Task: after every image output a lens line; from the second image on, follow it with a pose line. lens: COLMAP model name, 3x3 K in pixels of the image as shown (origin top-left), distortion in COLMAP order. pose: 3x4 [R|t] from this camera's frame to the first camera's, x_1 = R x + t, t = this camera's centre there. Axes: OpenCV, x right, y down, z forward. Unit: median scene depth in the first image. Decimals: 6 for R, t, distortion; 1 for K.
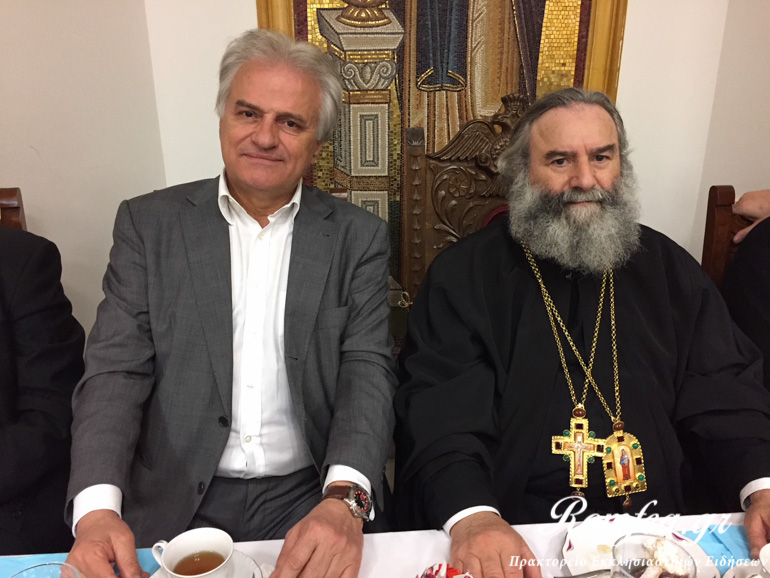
lens RADIAL K [[650.6, 0, 385.0], [0, 650.6, 289.0], [0, 0, 1]] dist [0.042005, -0.000633]
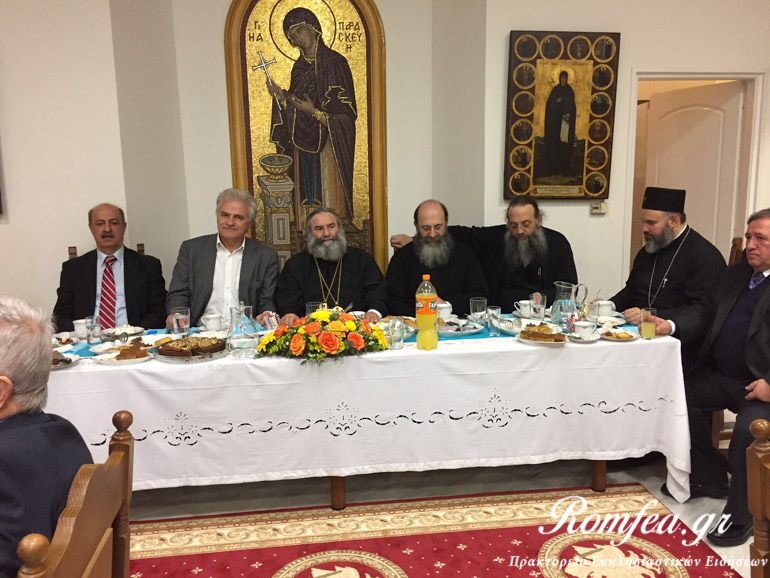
lens RADIAL K [[650.6, 0, 385.0], [0, 650.6, 289.0], [0, 0, 1]] dist [0.042005, -0.000633]
pose [[0.999785, -0.015505, 0.013786, 0.451332], [0.017654, 0.984815, -0.172709, 0.564155], [-0.010899, 0.172915, 0.984876, -1.801674]]
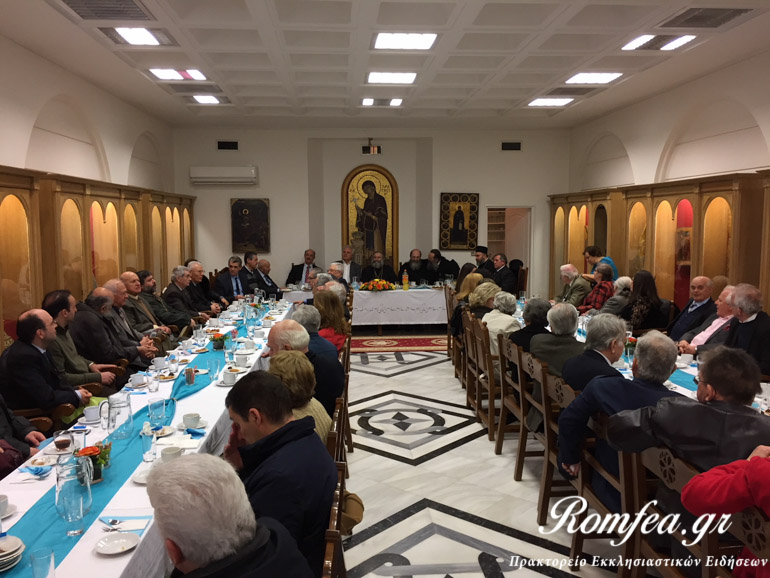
lens RADIAL K [[650.6, 0, 385.0], [0, 650.6, 289.0], [0, 0, 1]] dist [0.042005, -0.000633]
pose [[0.999522, 0.004166, -0.030641, 0.611985], [-0.011369, 0.970987, -0.238861, 2.246666], [0.028757, 0.239095, 0.970570, -7.260249]]
